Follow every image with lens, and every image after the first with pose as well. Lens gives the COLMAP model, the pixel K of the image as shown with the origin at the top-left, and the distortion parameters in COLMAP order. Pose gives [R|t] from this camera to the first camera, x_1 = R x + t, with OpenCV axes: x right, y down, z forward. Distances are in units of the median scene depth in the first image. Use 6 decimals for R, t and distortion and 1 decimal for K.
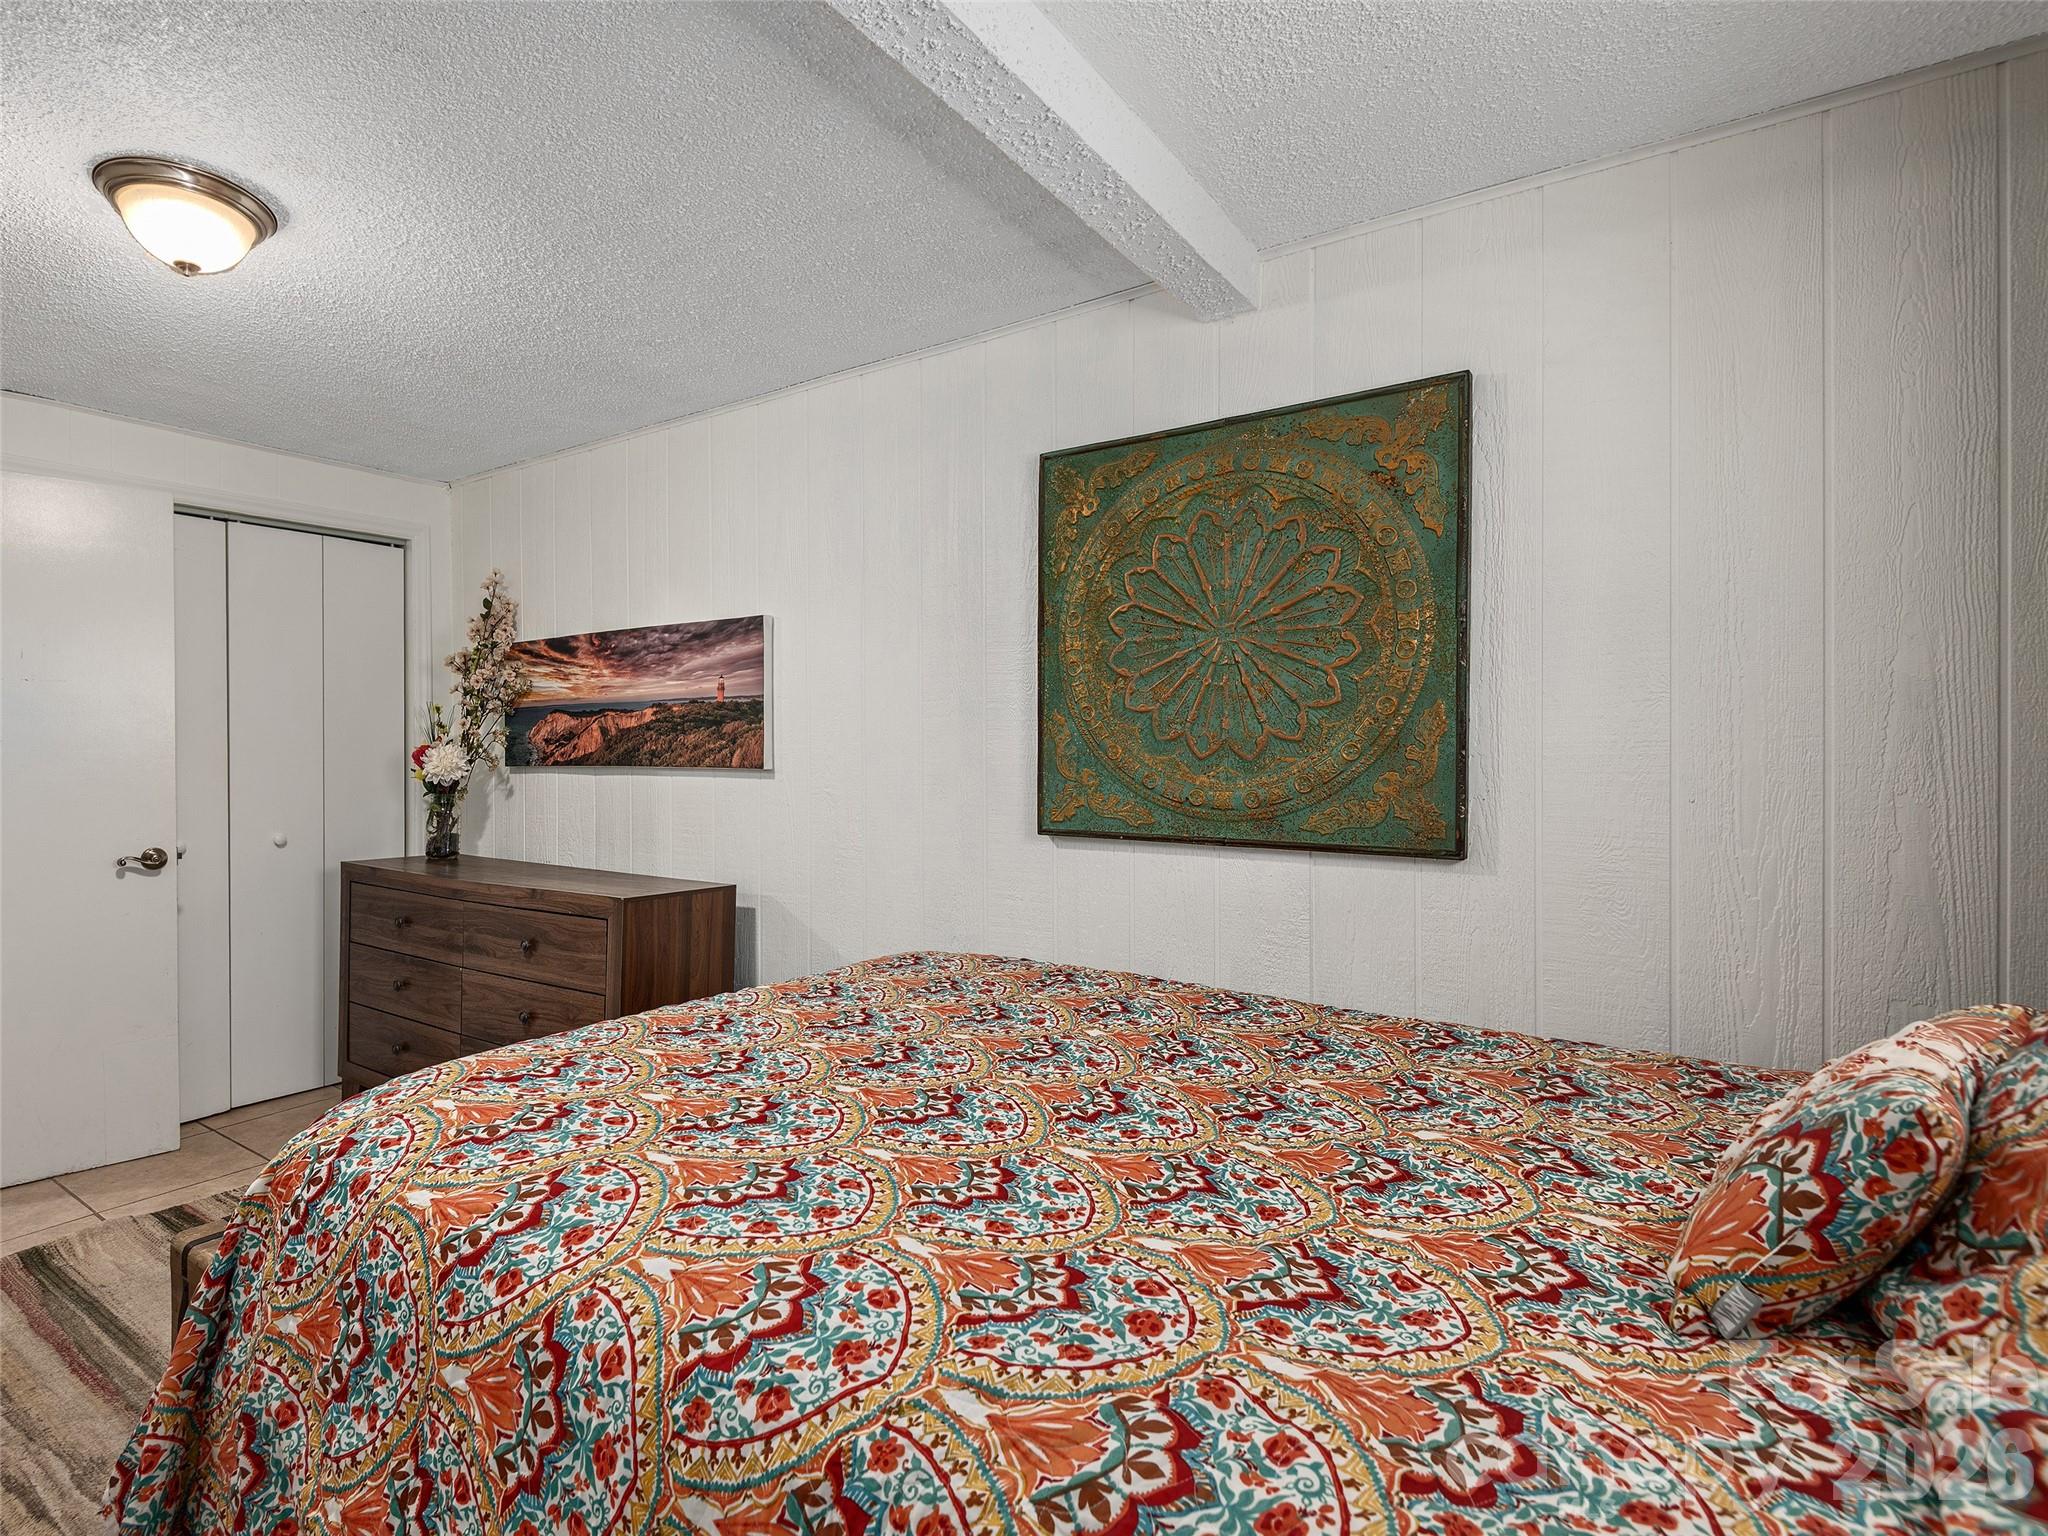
lens RADIAL K [[1040.4, 0, 1019.3], [0, 1040.4, 775.1], [0, 0, 1]] dist [0.017902, -0.013044]
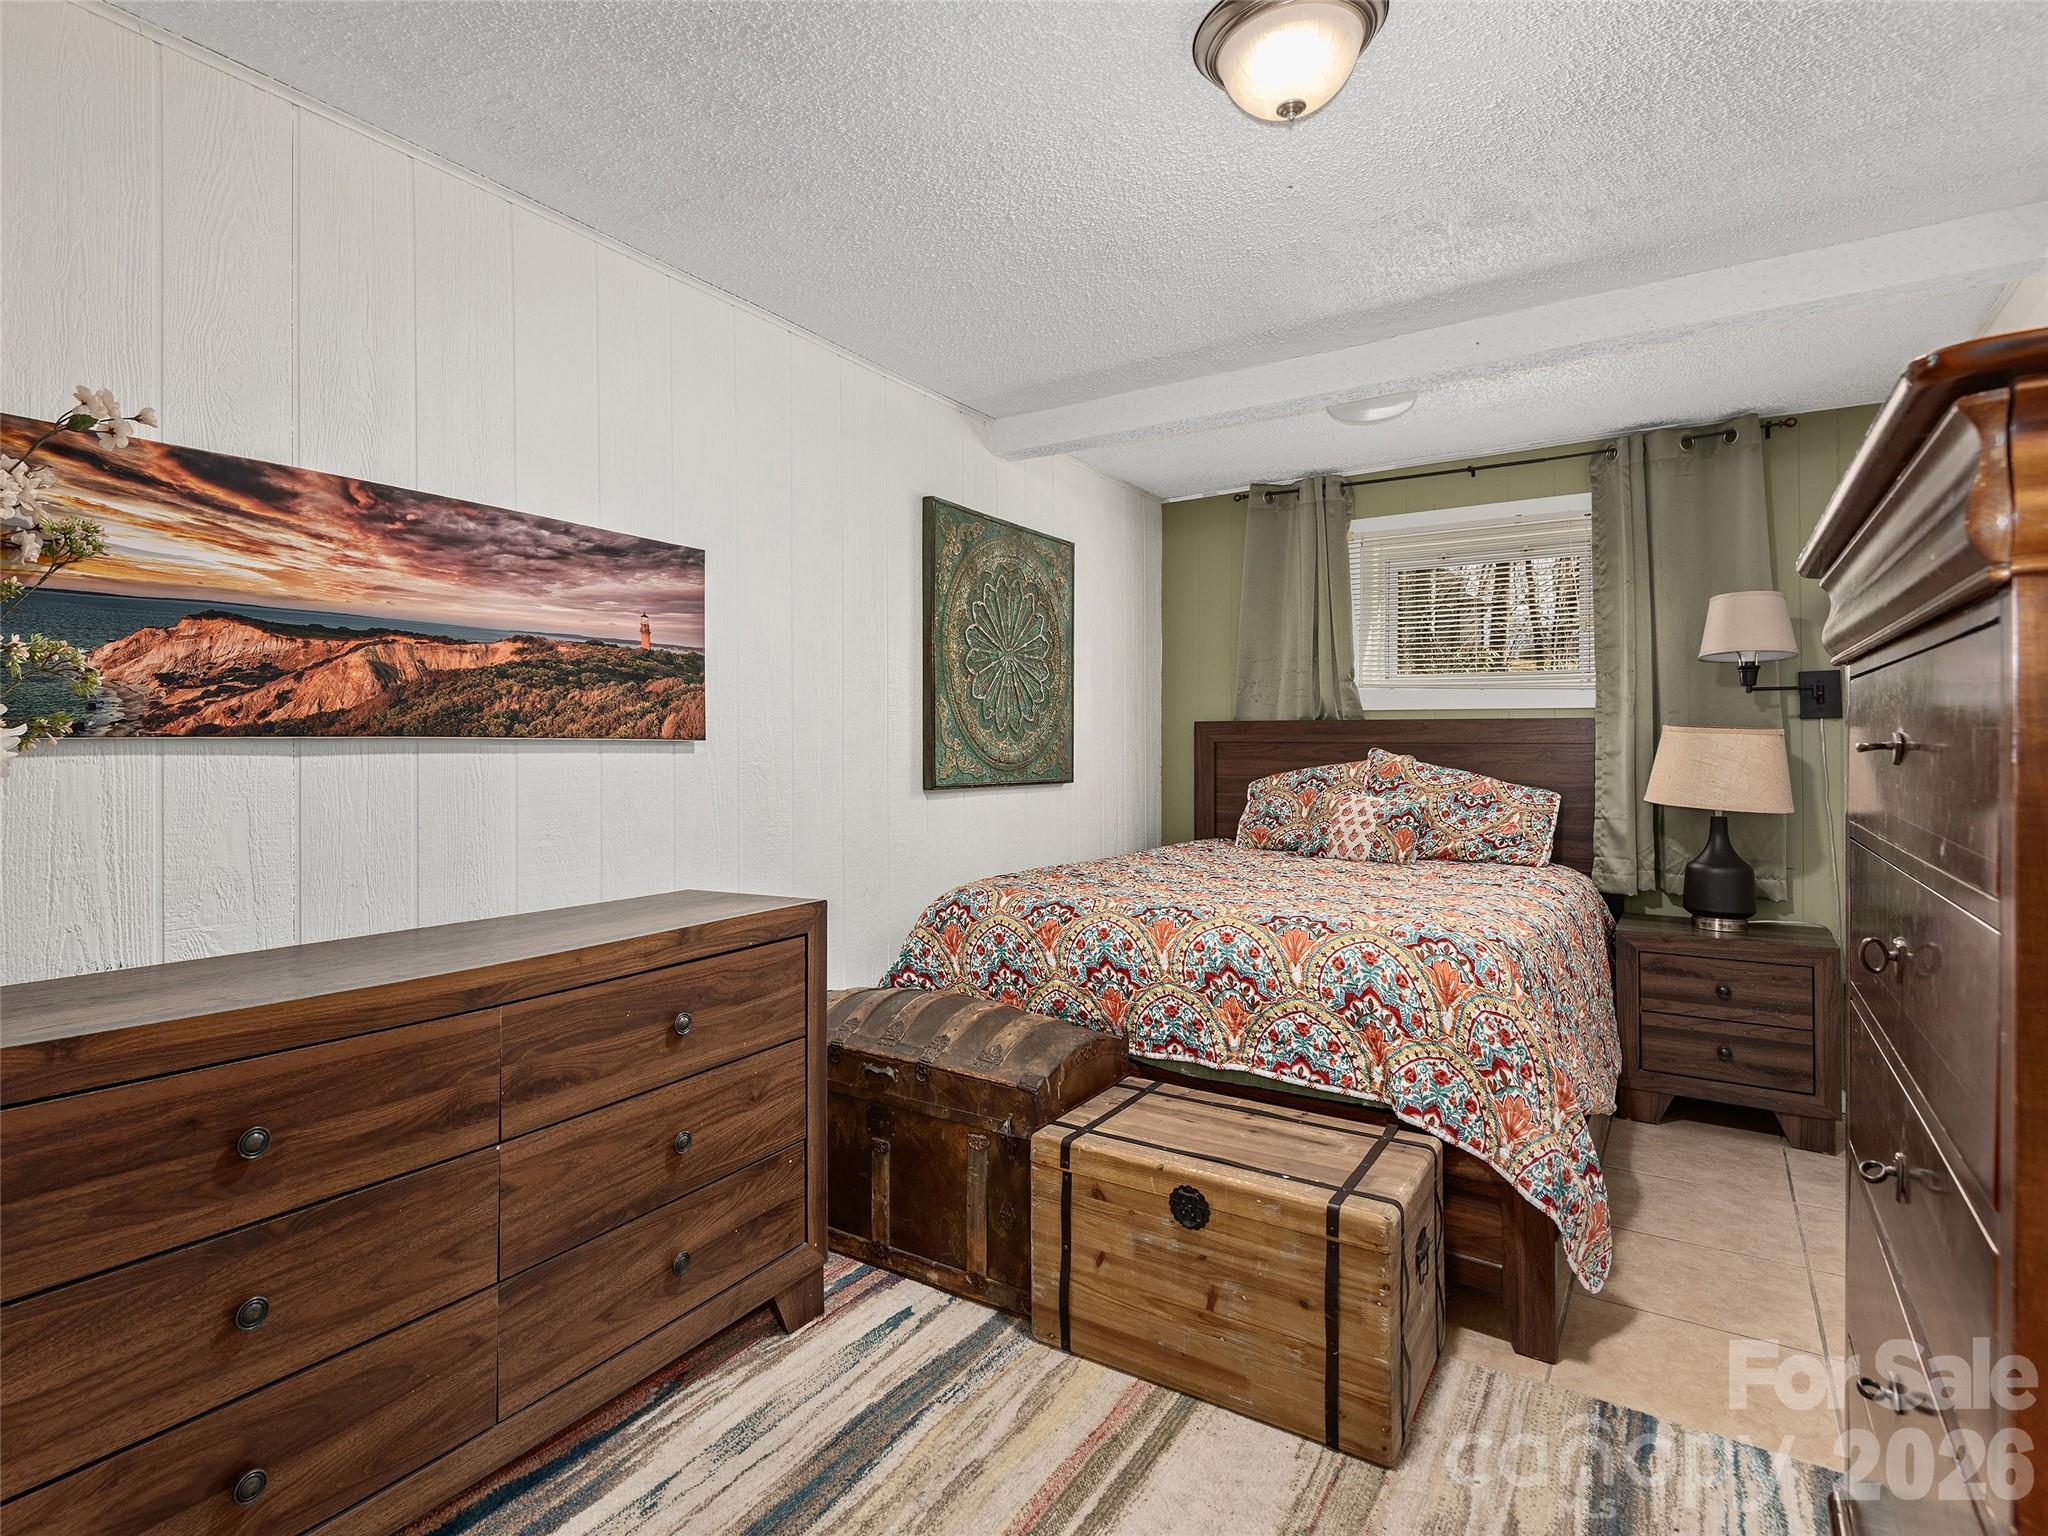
lens RADIAL K [[1040.4, 0, 993.9], [0, 1040.4, 725.8], [0, 0, 1]] dist [0.017902, -0.013044]
pose [[-0.014207, 0.016147, 0.999769, -0.999793], [0.017647, 0.999718, -0.015896, -0.000400], [-0.999743, 0.017417, -0.014488, 0.746782]]
